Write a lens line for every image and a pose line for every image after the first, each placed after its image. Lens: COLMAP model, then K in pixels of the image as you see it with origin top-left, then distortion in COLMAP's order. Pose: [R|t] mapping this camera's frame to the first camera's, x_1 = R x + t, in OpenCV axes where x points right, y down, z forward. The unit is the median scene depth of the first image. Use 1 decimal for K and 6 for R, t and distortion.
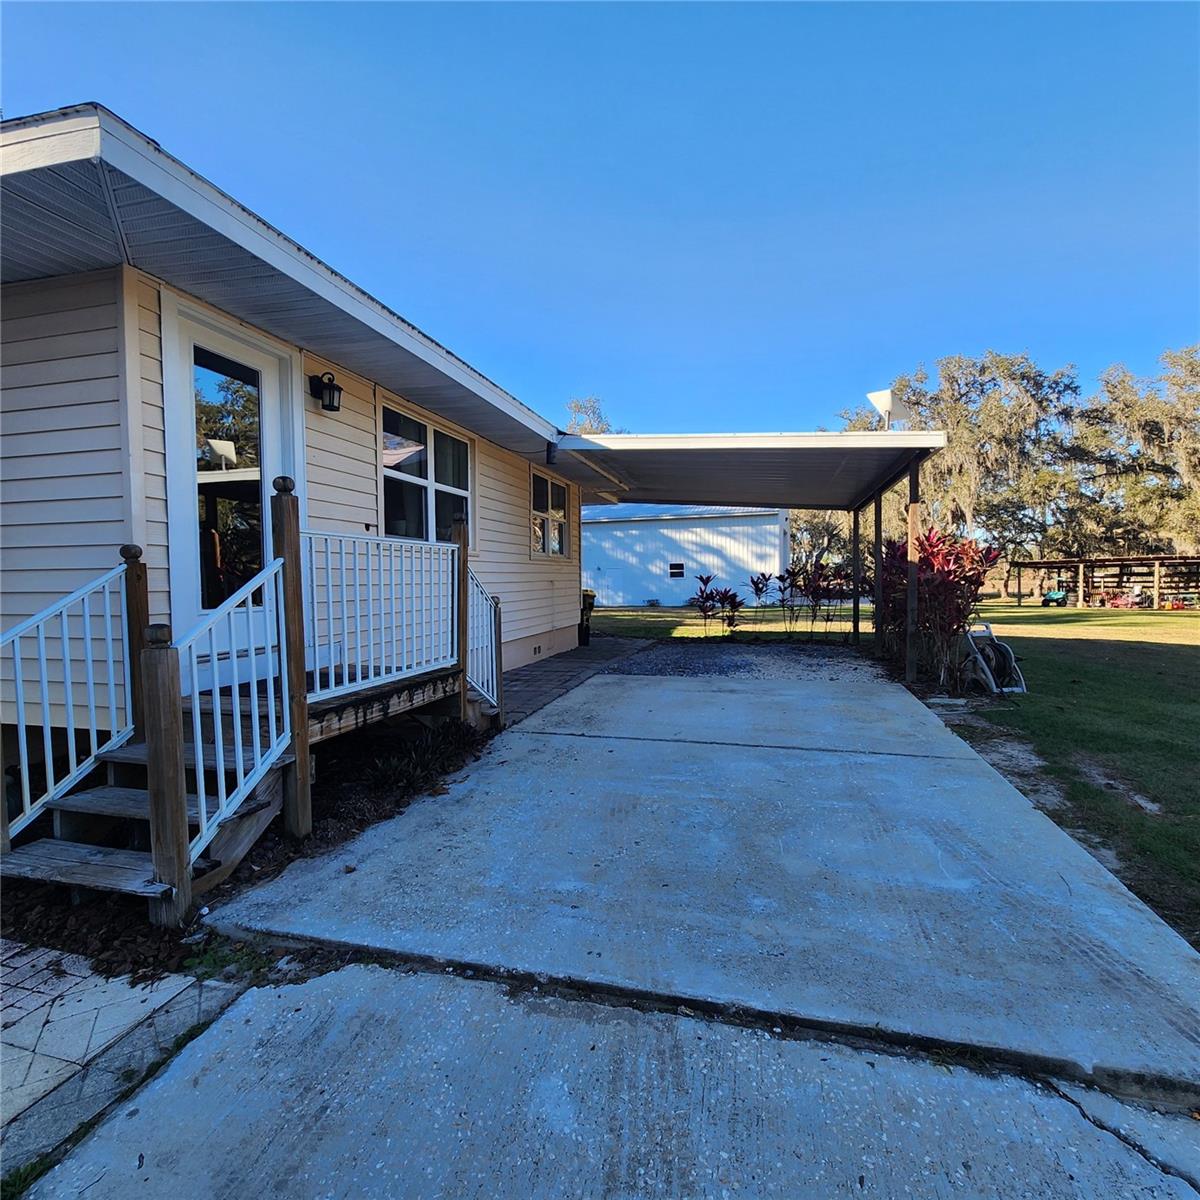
lens RADIAL K [[649.6, 0, 598.4], [0, 649.6, 599.6], [0, 0, 1]] dist [0.007004, -0.002530]
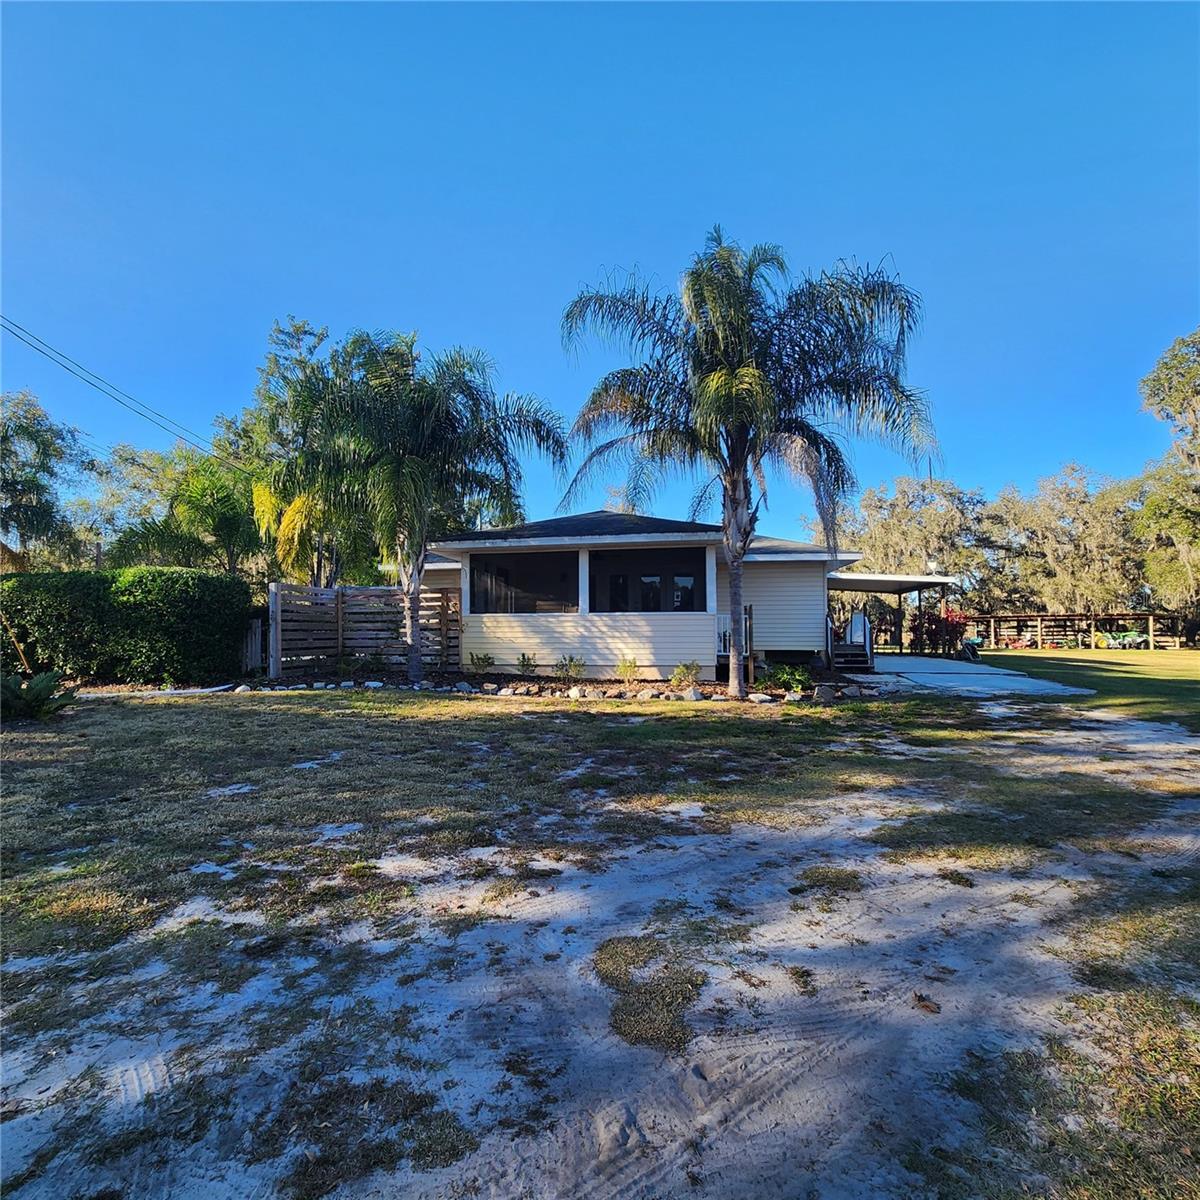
lens RADIAL K [[649.6, 0, 602.6], [0, 649.6, 607.0], [0, 0, 1]] dist [0.007004, -0.002530]
pose [[0.995039, 0.006816, 0.099251, -0.250982], [0.000177, 0.997528, -0.070274, 0.019077], [-0.099485, 0.069943, 0.992578, -0.334347]]
